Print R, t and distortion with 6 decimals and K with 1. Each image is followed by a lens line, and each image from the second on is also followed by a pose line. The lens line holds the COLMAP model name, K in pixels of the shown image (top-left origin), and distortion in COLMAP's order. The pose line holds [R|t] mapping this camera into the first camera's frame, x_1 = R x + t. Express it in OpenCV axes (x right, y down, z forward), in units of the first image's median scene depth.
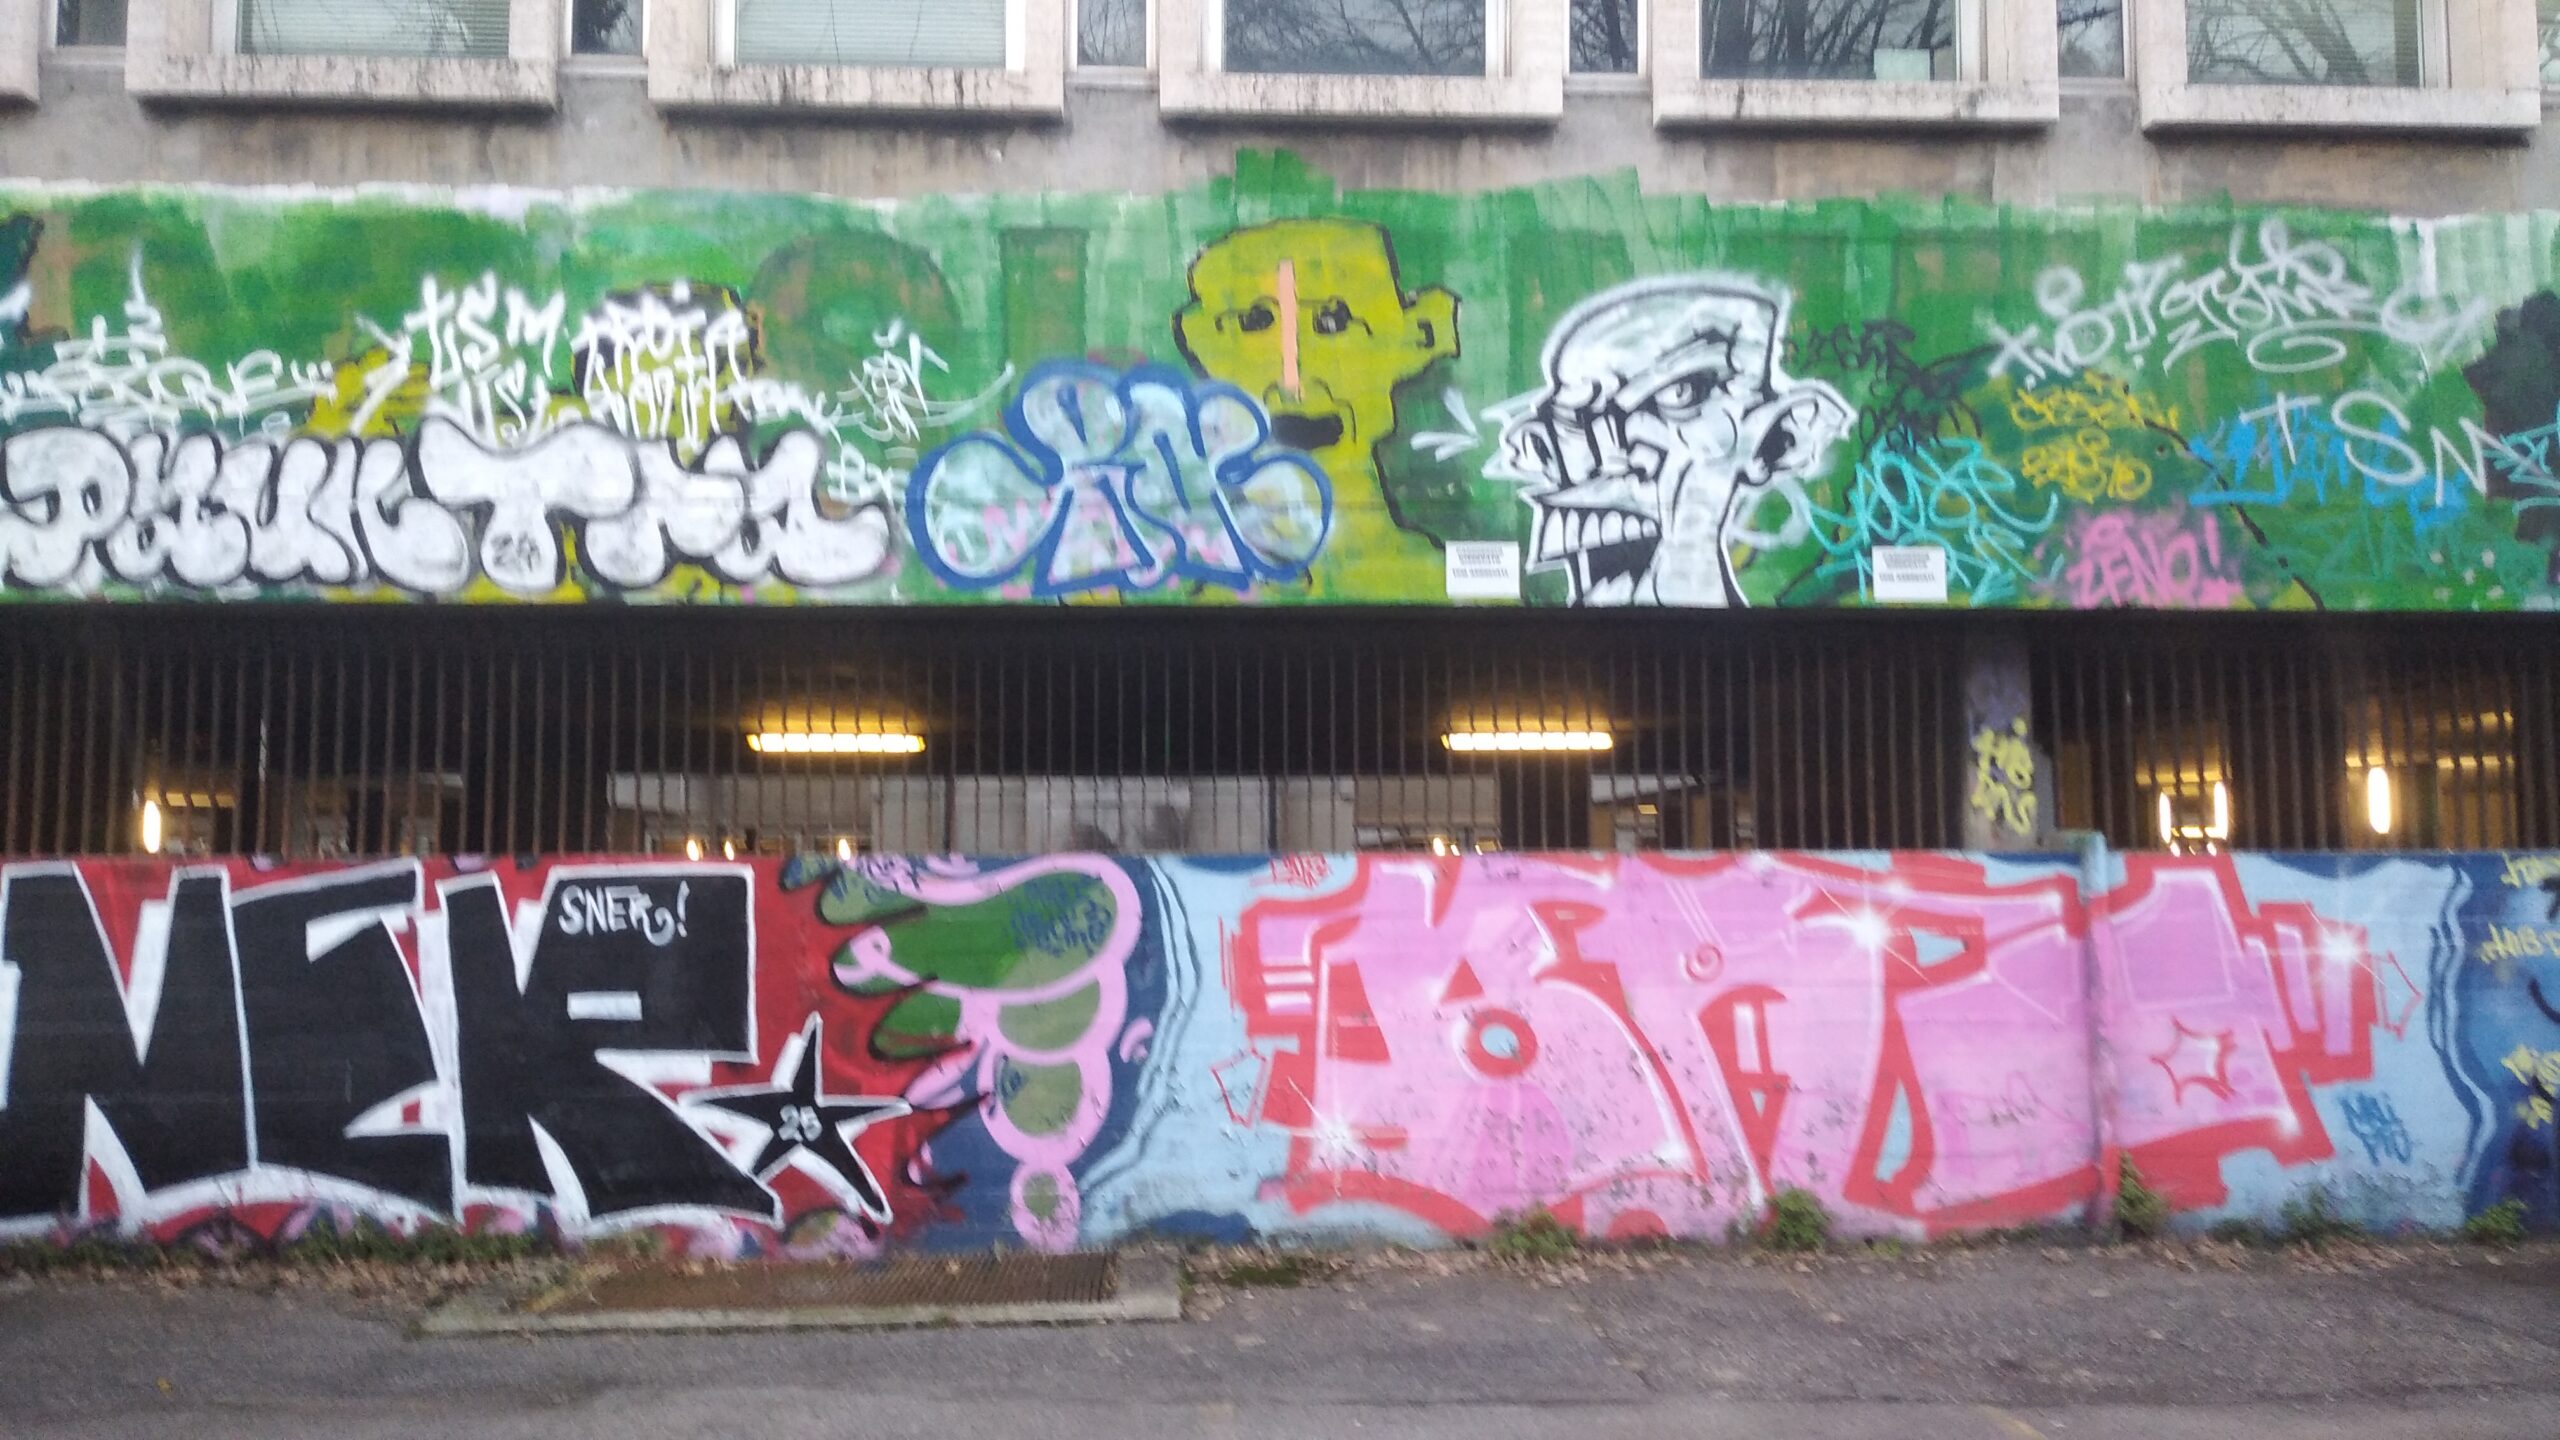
lens RADIAL K [[2124.9, 0, 1280.0], [0, 2124.9, 720.0], [0, 0, 1]] dist [0.073037, -0.127555]
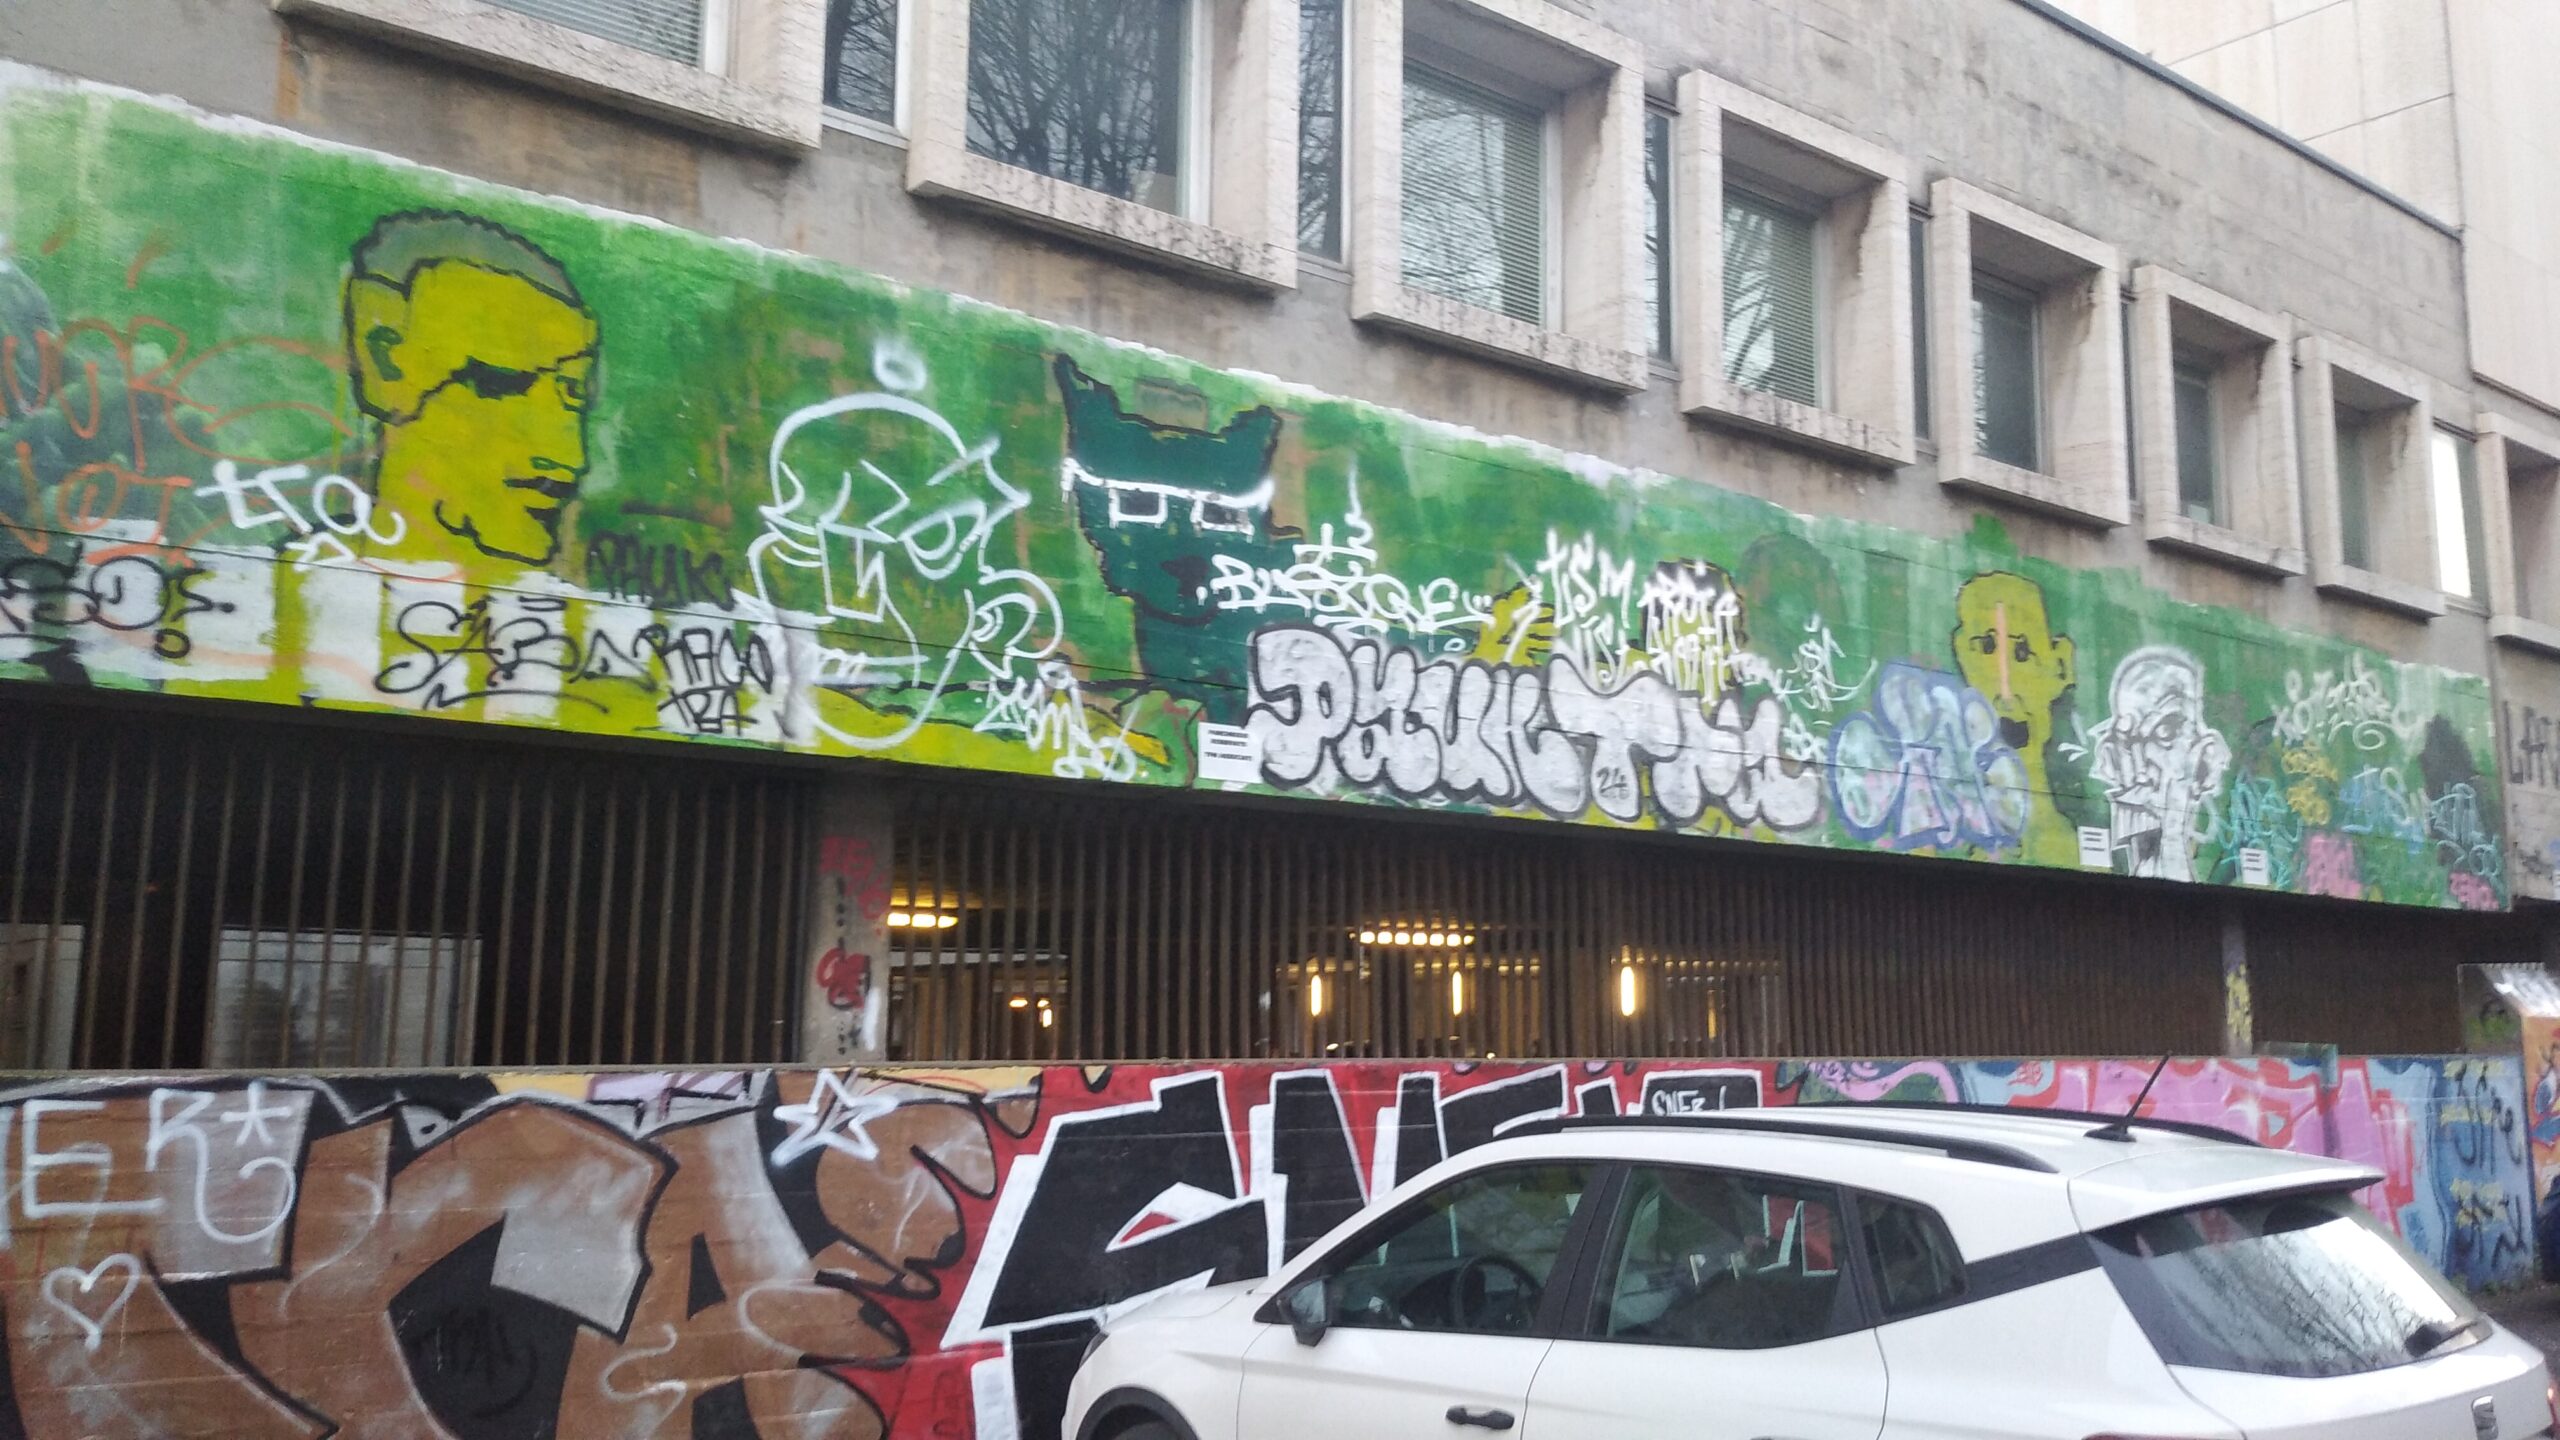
lens RADIAL K [[2124.9, 0, 1280.0], [0, 2124.9, 720.0], [0, 0, 1]] dist [0.073037, -0.127555]
pose [[0.807235, 0.092525, 0.582933, -1.135900], [-0.049276, 0.994753, -0.089654, -0.003363], [-0.588170, 0.043648, 0.807559, 0.203043]]
